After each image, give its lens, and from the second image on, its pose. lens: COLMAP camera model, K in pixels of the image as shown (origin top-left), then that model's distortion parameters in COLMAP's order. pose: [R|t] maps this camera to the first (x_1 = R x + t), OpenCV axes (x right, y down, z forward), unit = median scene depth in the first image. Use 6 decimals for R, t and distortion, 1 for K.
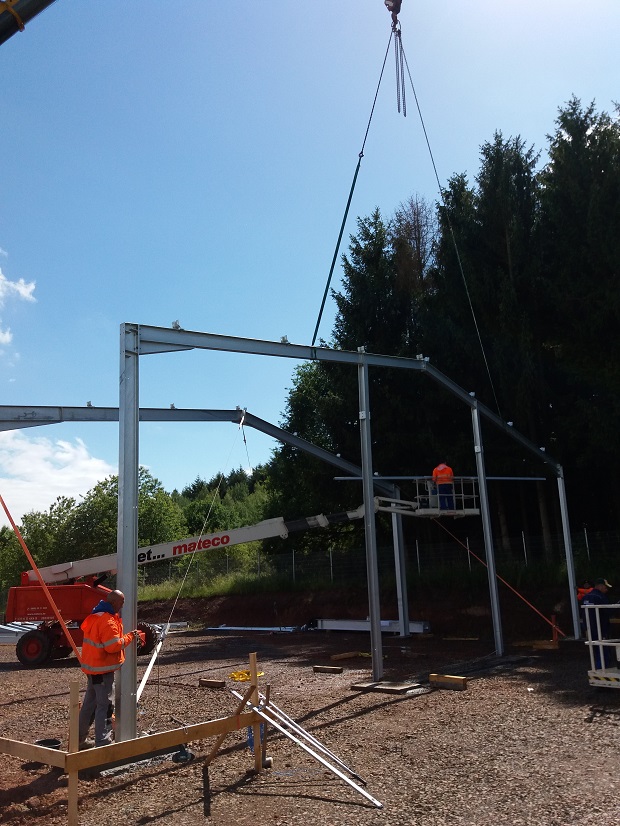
lens RADIAL K [[684.9, 0, 297.8], [0, 684.9, 450.4], [0, 0, 1]] dist [0.010984, -0.009702]
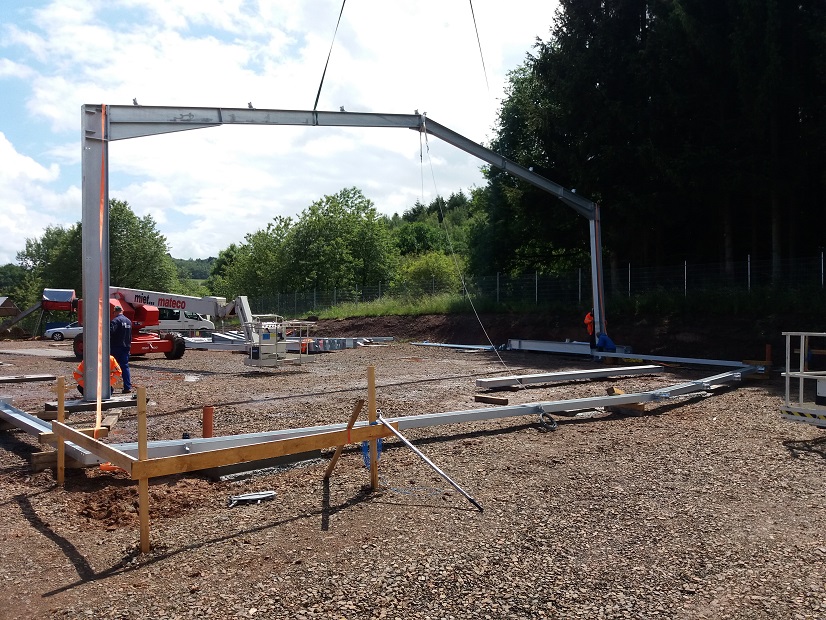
lens RADIAL K [[668.3, 0, 413.0], [0, 668.3, 310.0], [0, 0, 1]] dist [0.071488, -0.090087]
pose [[0.987631, 0.031742, -0.153550, 0.069081], [-0.000768, 0.980262, 0.197702, 0.024906], [0.156794, -0.195139, 0.968161, 0.087307]]
